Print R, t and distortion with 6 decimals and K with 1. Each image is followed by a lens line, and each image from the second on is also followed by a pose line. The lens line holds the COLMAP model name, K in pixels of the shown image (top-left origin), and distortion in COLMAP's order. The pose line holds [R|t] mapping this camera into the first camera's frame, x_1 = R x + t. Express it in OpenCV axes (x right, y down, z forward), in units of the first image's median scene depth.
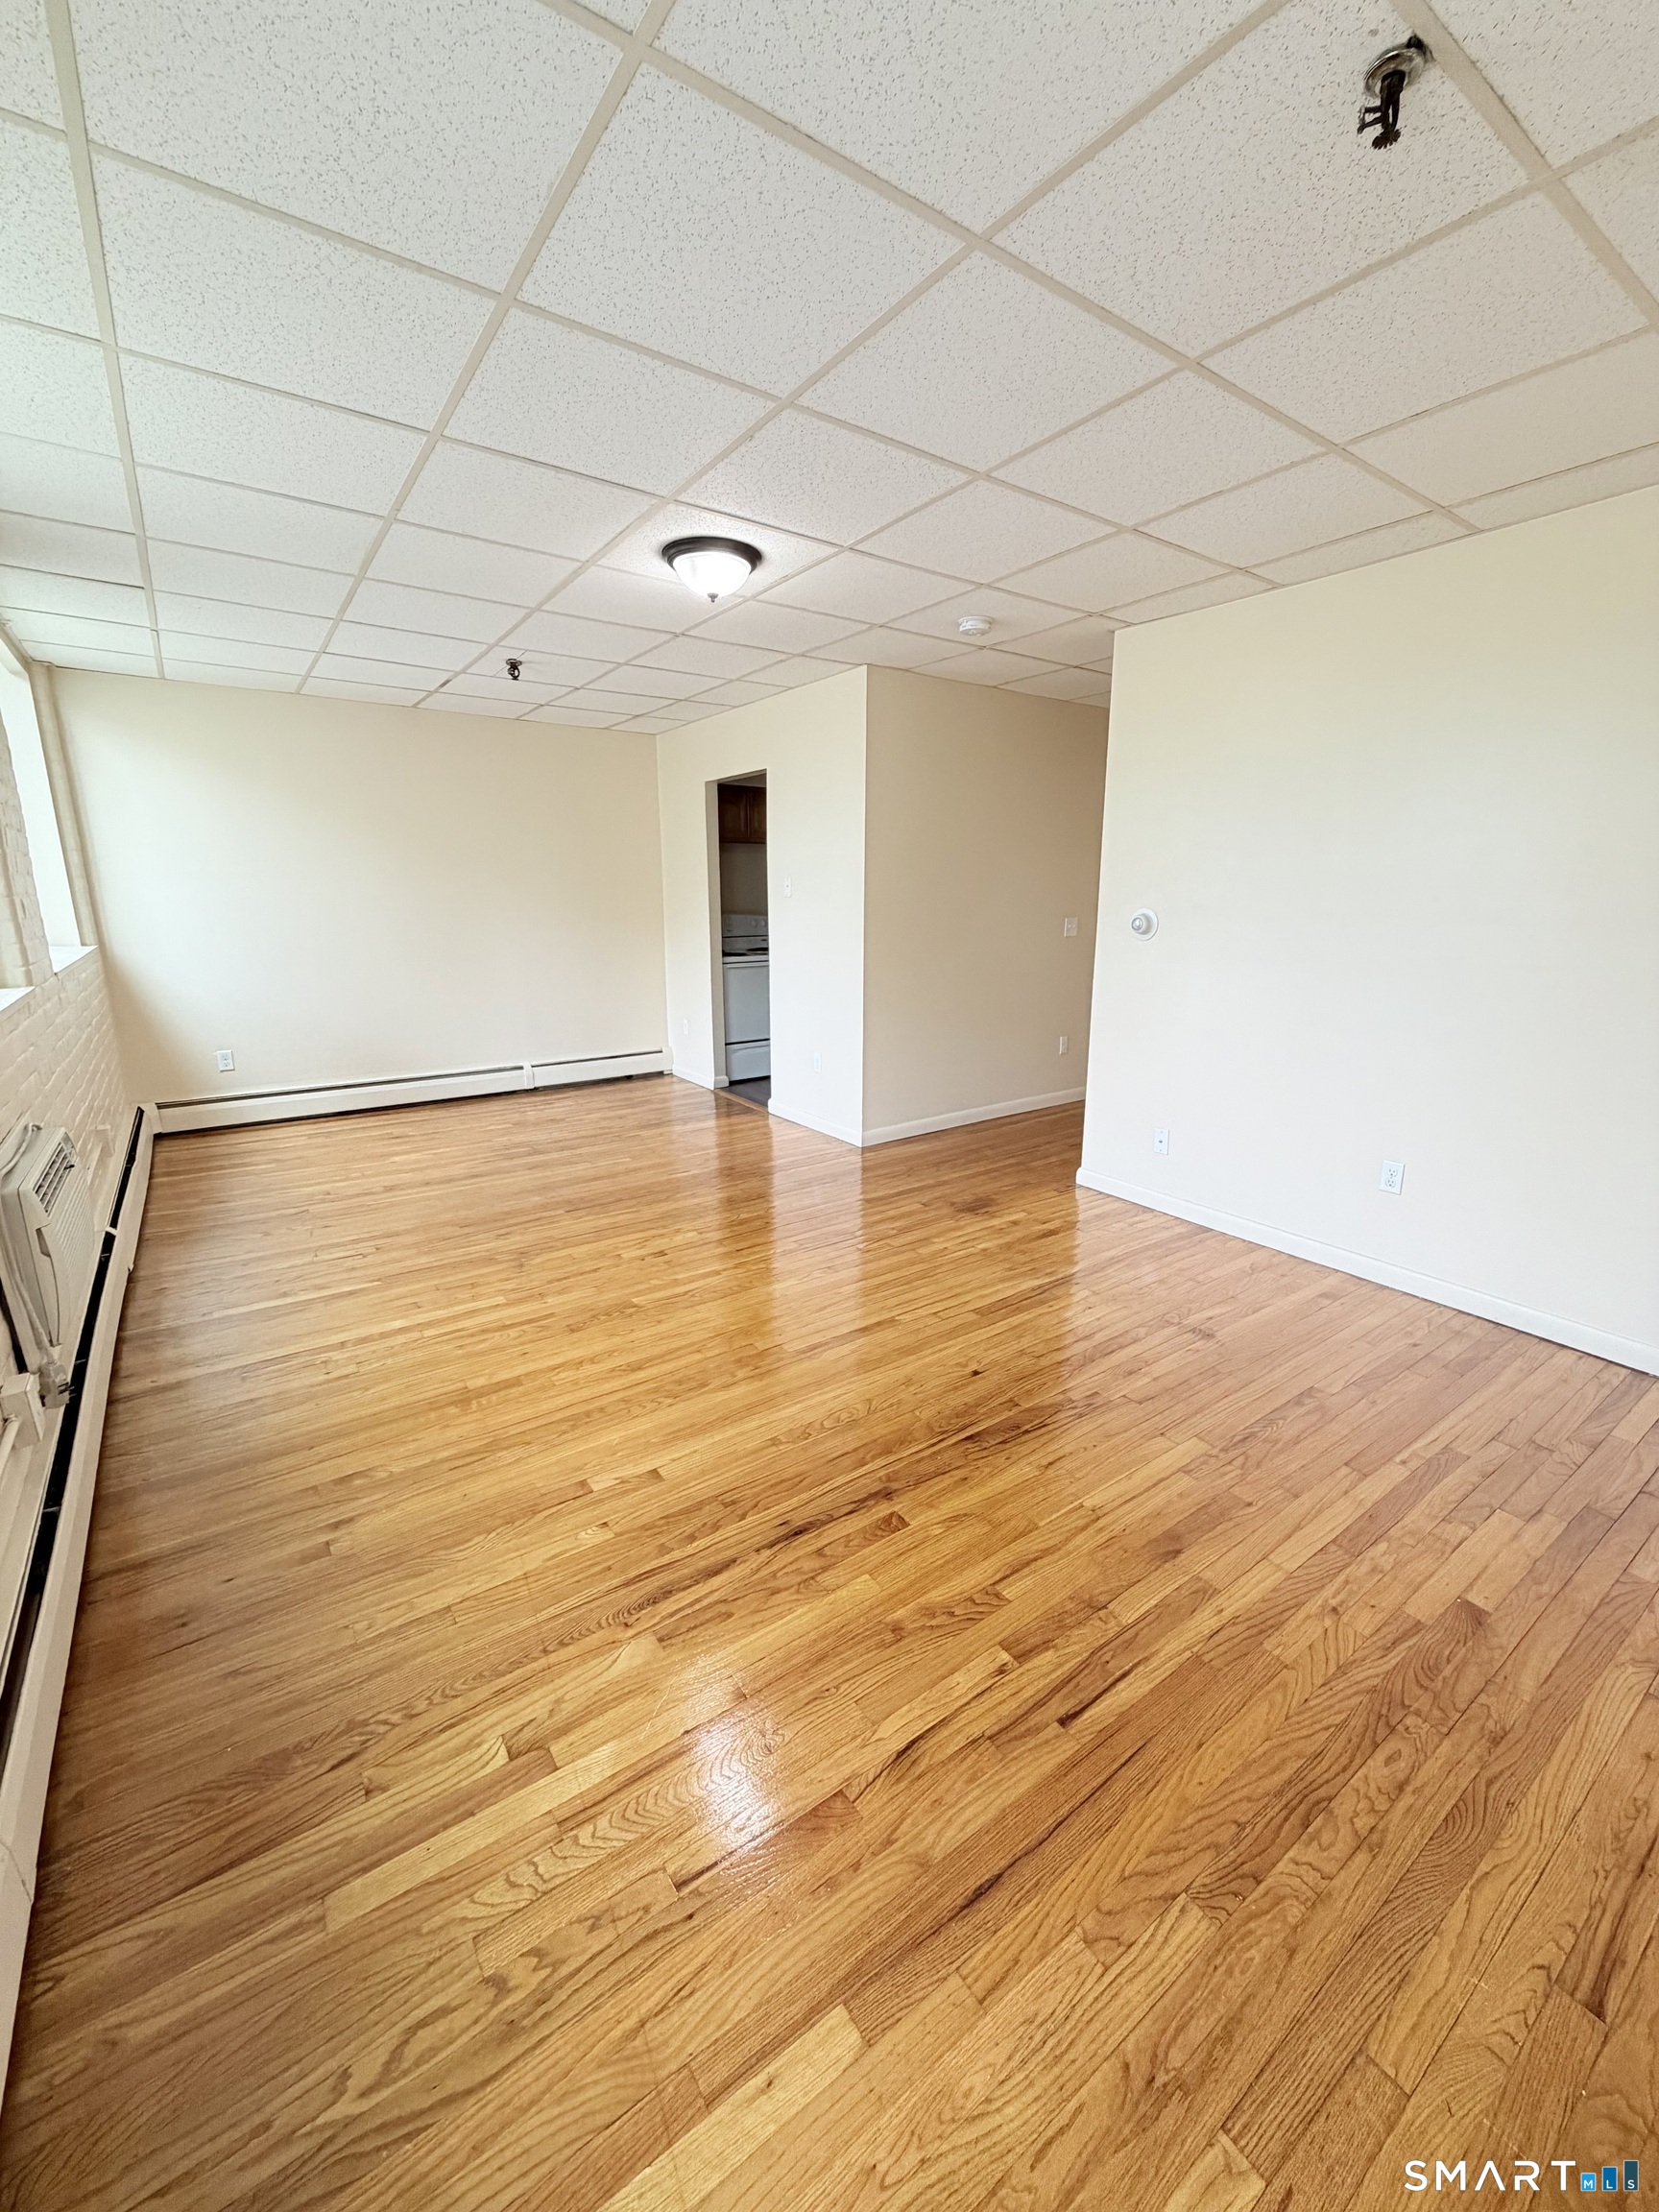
lens RADIAL K [[877.9, 0, 827.4], [0, 877.9, 1114.5], [0, 0, 1]] dist [-0.001097, 0.000179]
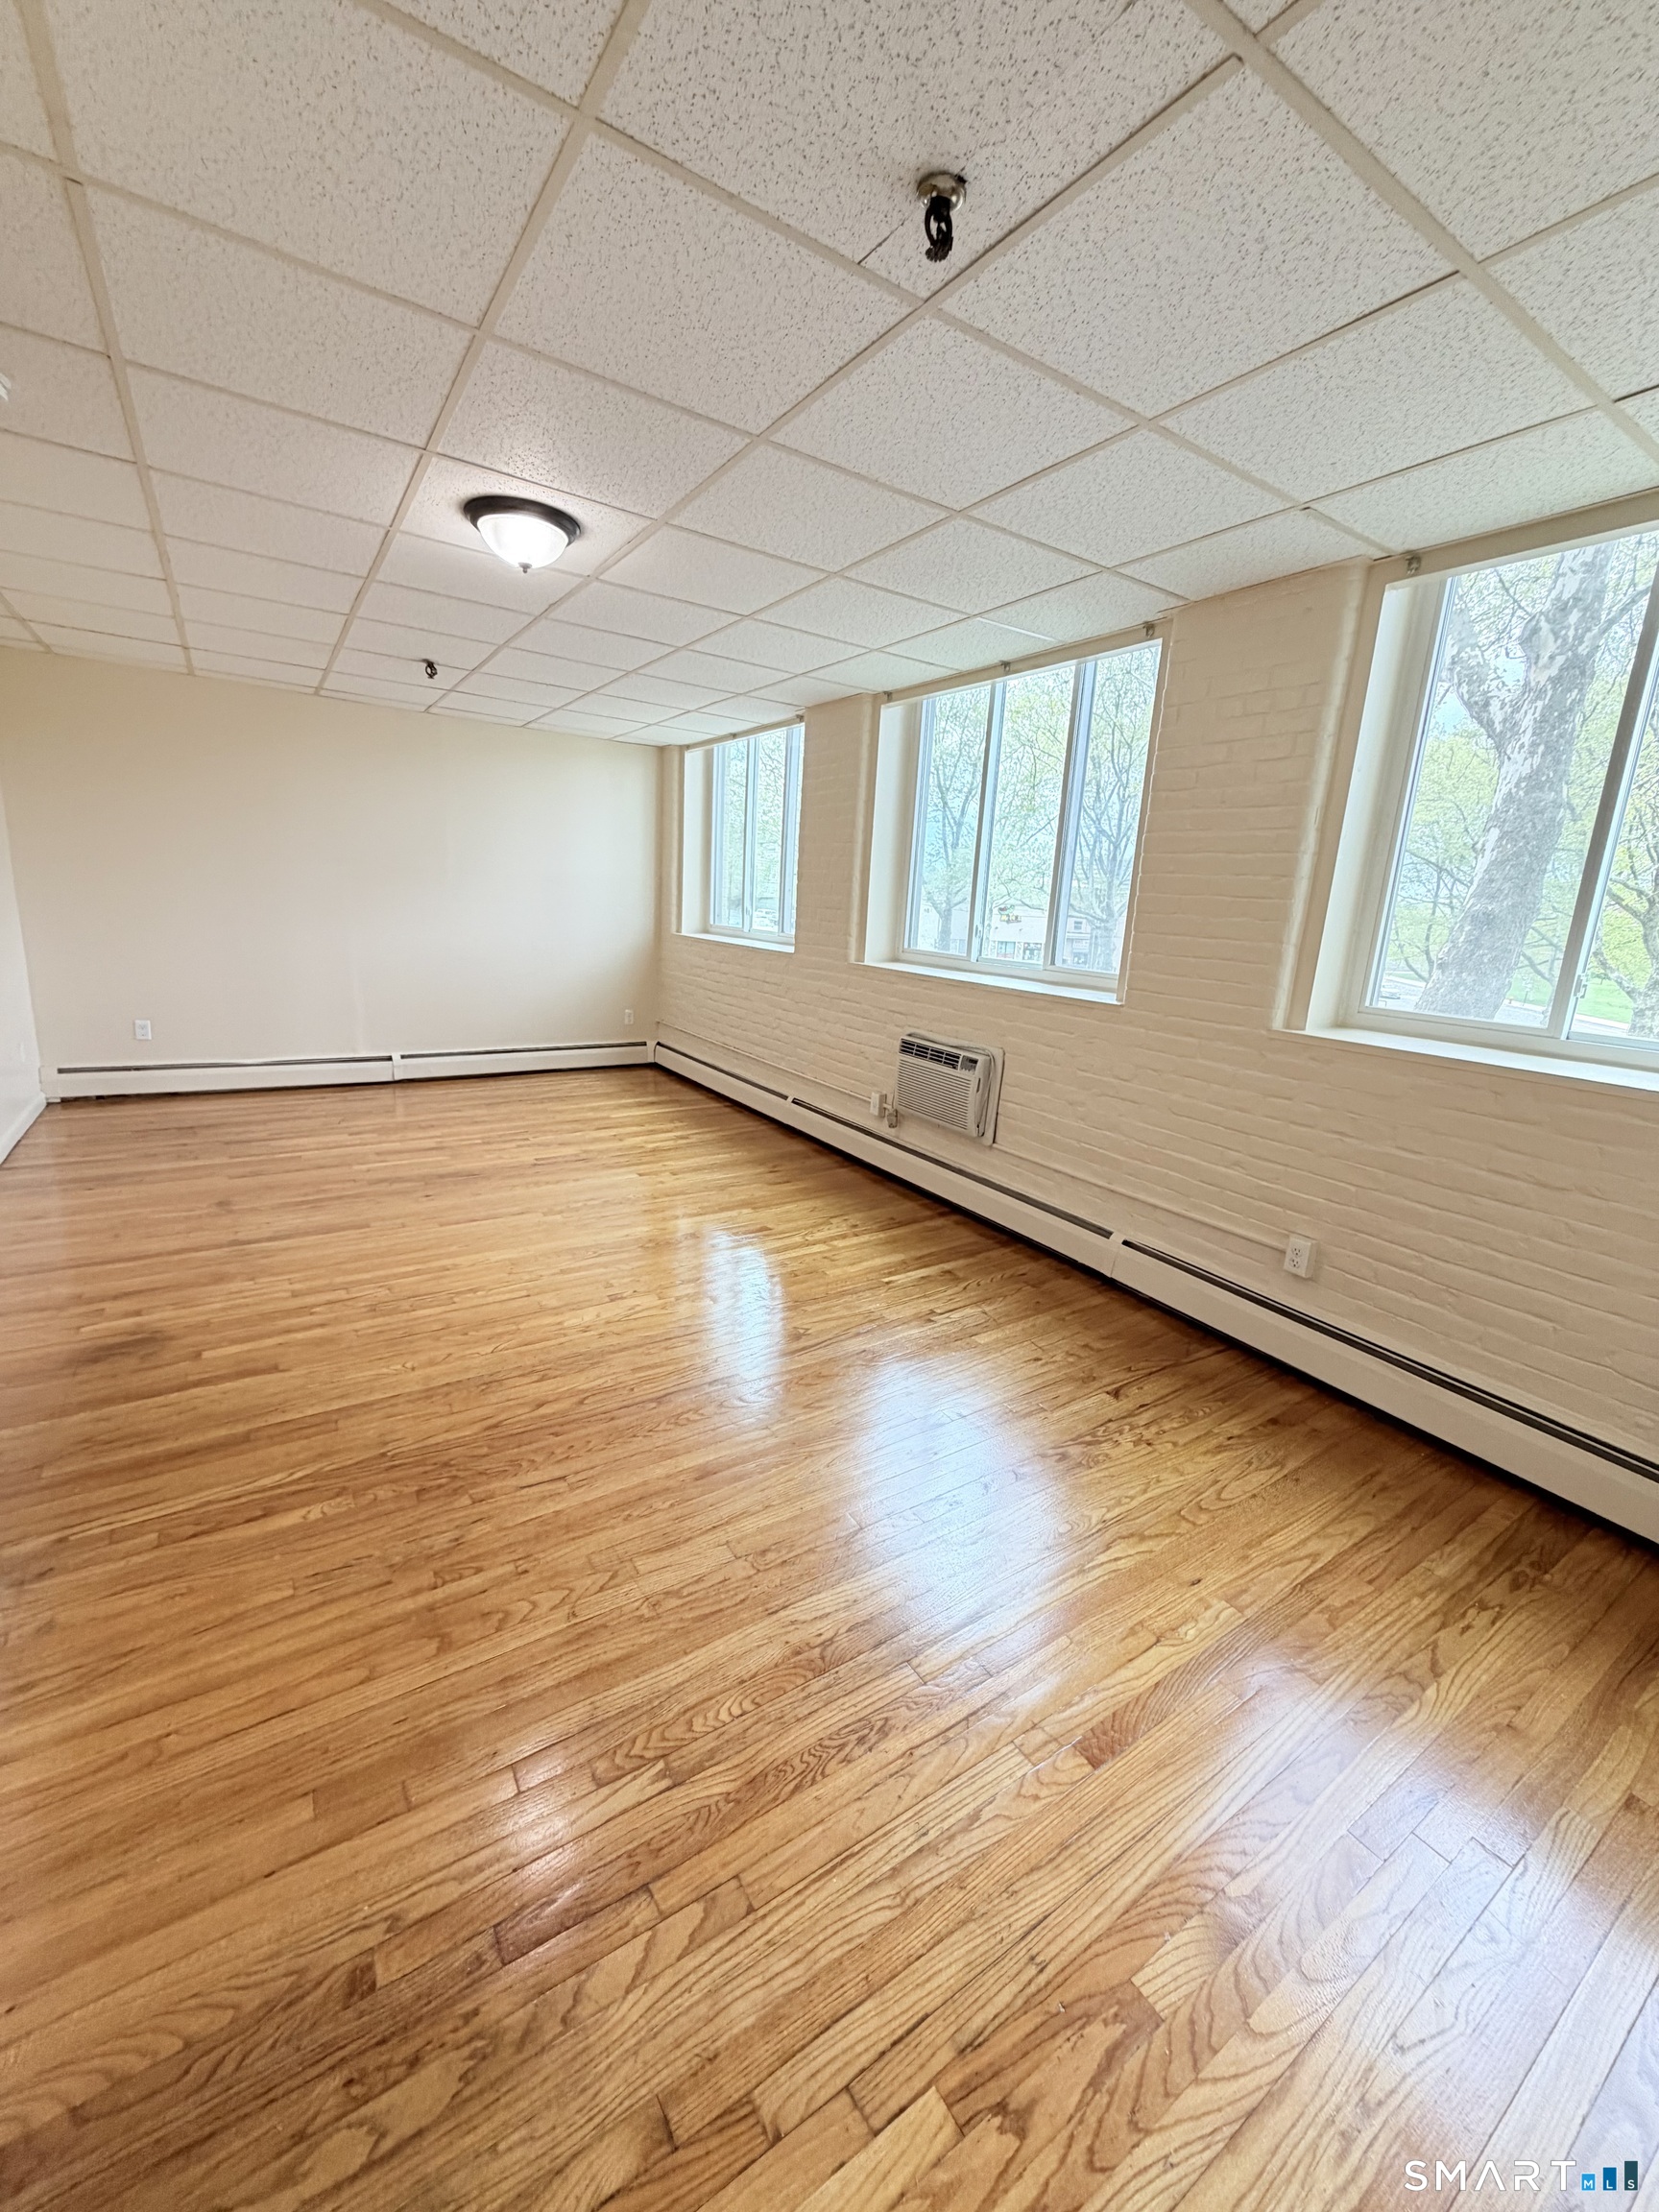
lens RADIAL K [[877.9, 0, 832.4], [0, 877.9, 1100.3], [0, 0, 1]] dist [-0.001097, 0.000179]
pose [[-0.997894, -0.063453, 0.013433, -0.494075], [-0.050222, 0.886991, 0.459047, -0.536965], [-0.041043, 0.457406, -0.888310, 2.033906]]
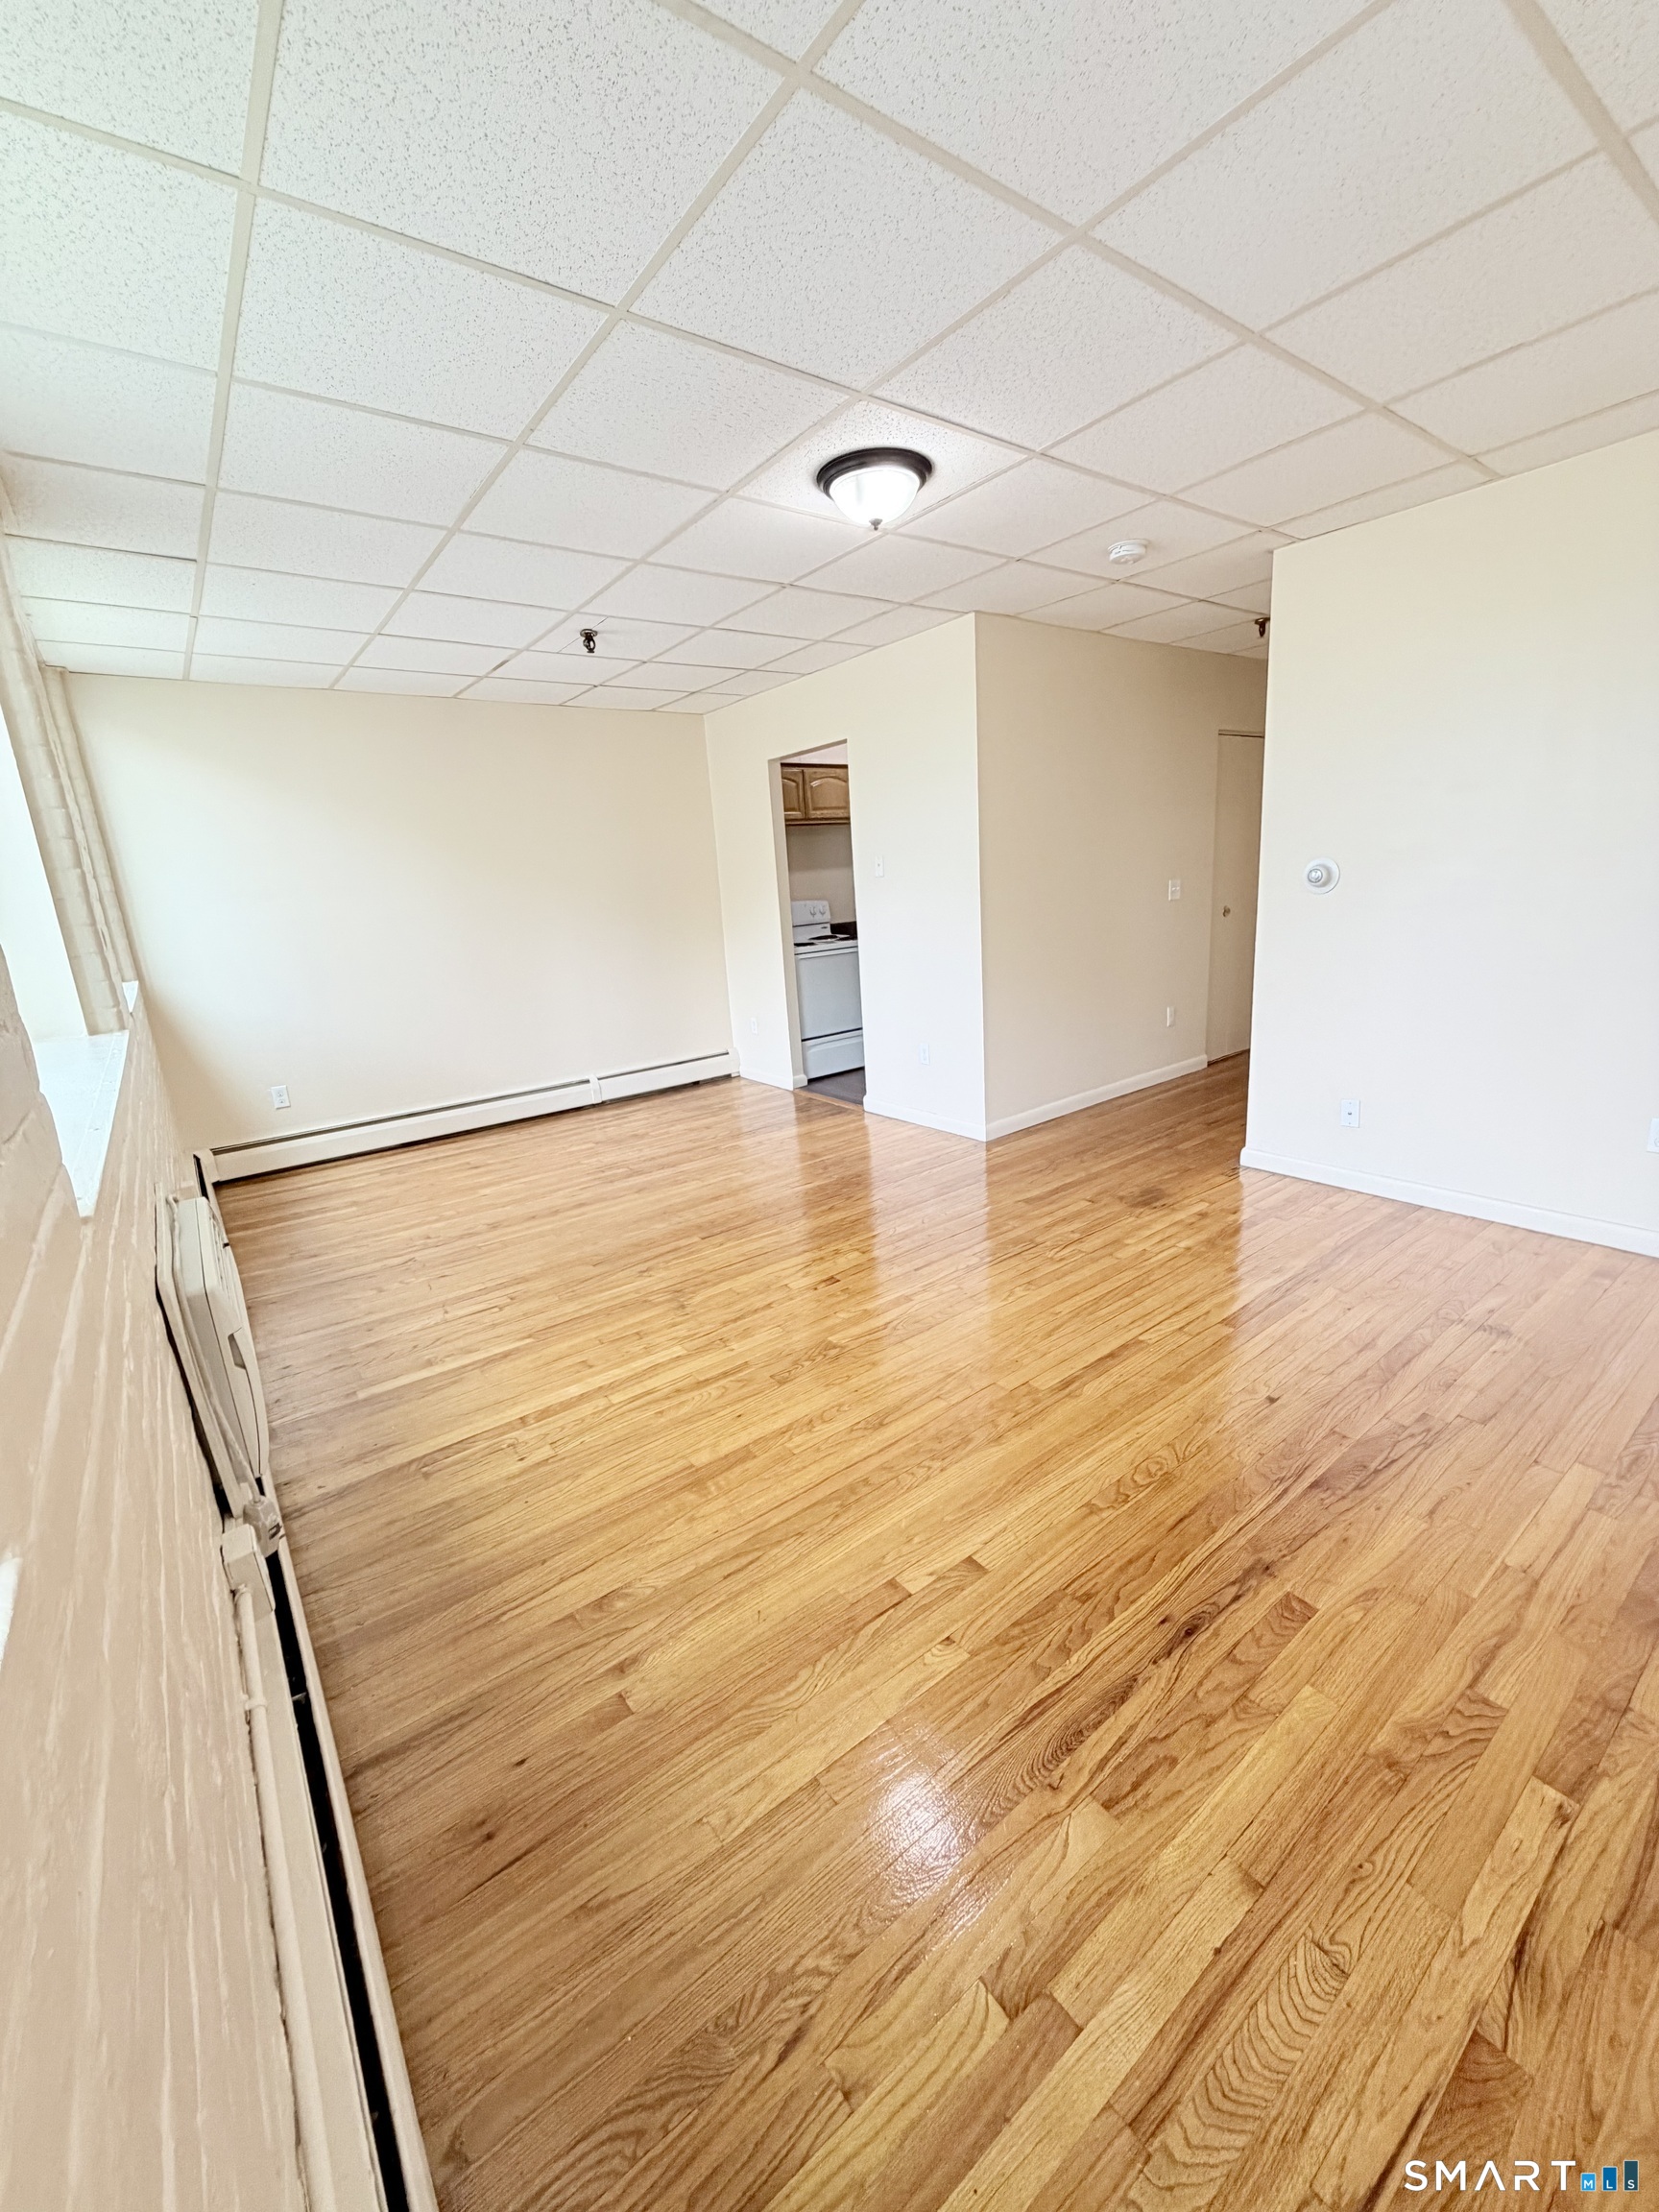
lens RADIAL K [[877.9, 0, 828.0], [0, 877.9, 1114.0], [0, 0, 1]] dist [-0.001097, 0.000179]
pose [[0.997296, -0.071802, 0.015675, -0.233504], [0.071606, 0.997352, 0.012723, -0.025604], [-0.016547, -0.011566, 0.999796, 0.132051]]
